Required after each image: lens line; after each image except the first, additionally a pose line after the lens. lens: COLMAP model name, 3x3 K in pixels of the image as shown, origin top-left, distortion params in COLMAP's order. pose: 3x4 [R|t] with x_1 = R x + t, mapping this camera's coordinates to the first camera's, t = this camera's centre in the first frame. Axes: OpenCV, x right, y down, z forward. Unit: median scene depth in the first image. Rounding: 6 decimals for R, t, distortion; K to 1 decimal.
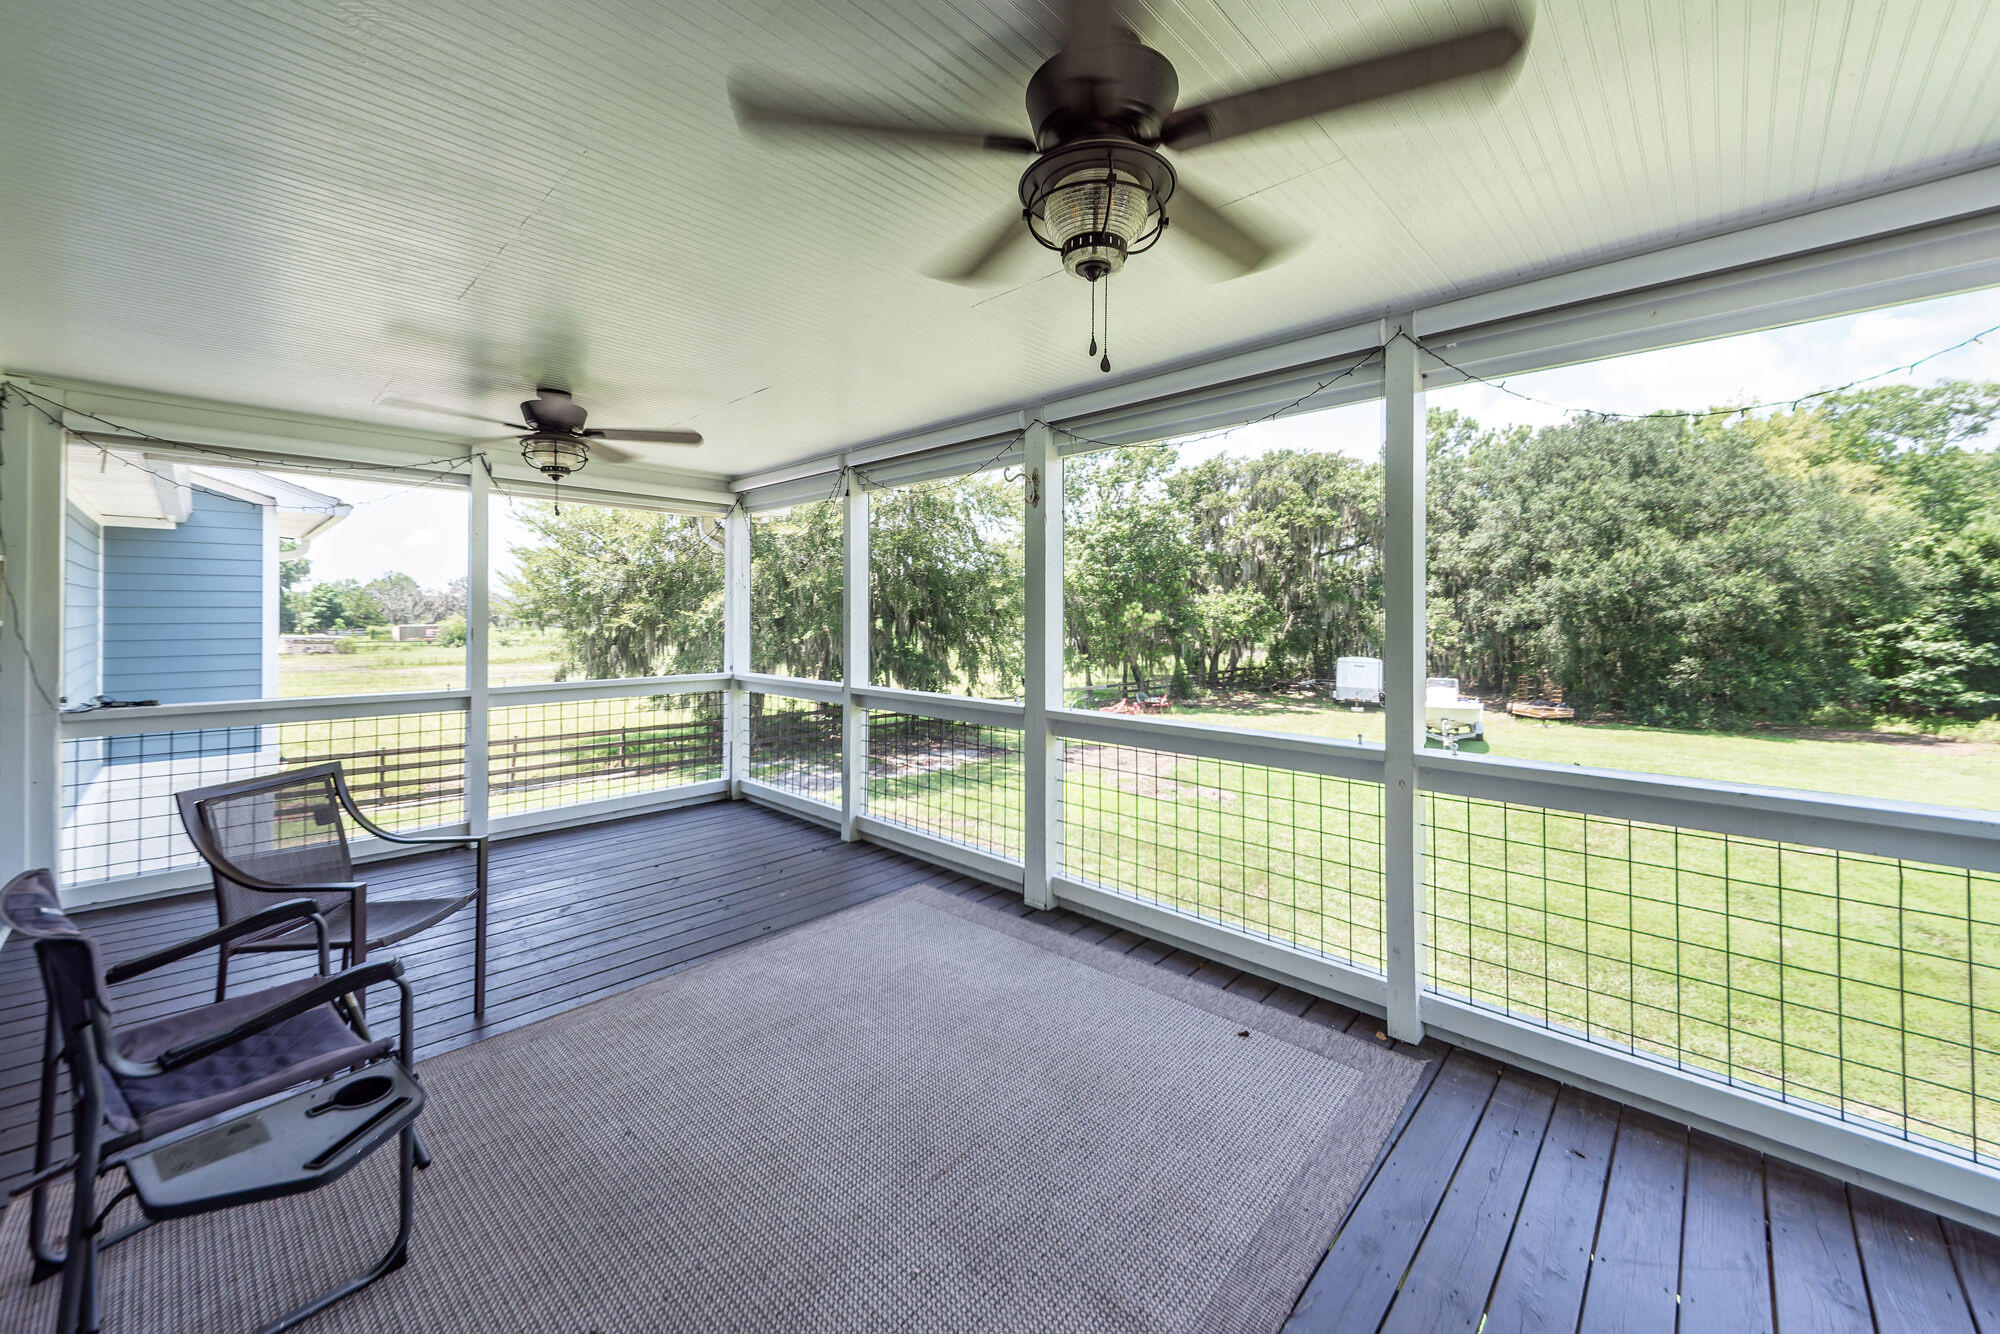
lens RADIAL K [[763.7, 0, 1003.8], [0, 763.7, 620.3], [0, 0, 1]] dist [-0.008531, -0.000127]
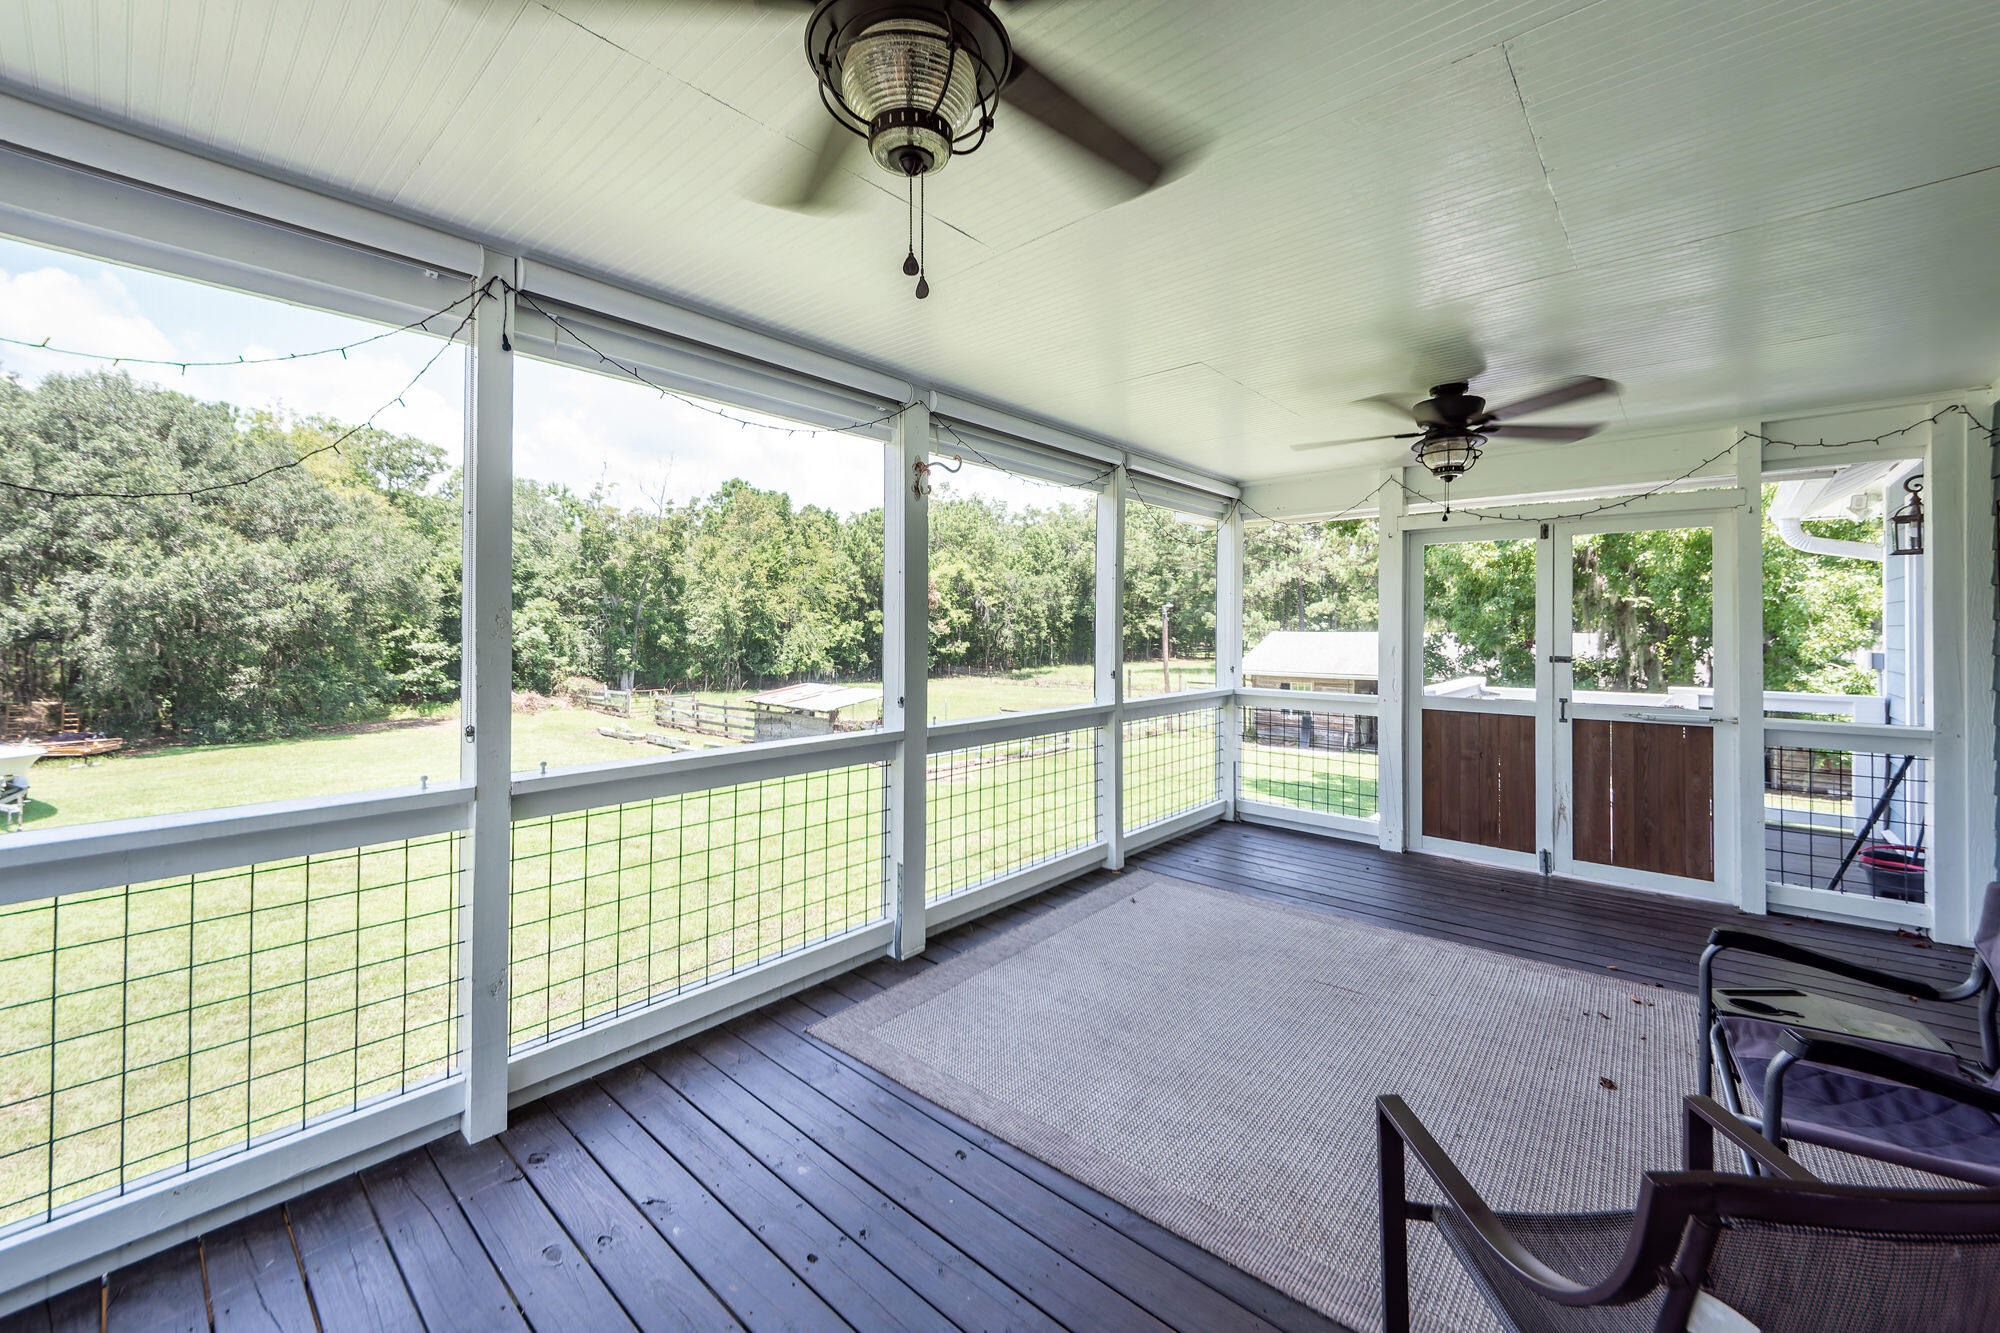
lens RADIAL K [[763.7, 0, 1003.8], [0, 763.7, 619.8], [0, 0, 1]] dist [-0.008531, -0.000127]
pose [[-0.043972, 0.004994, 0.999020, -0.091000], [0.004695, 0.999977, -0.004792, -0.000481], [-0.999022, 0.004479, -0.043994, 0.101230]]
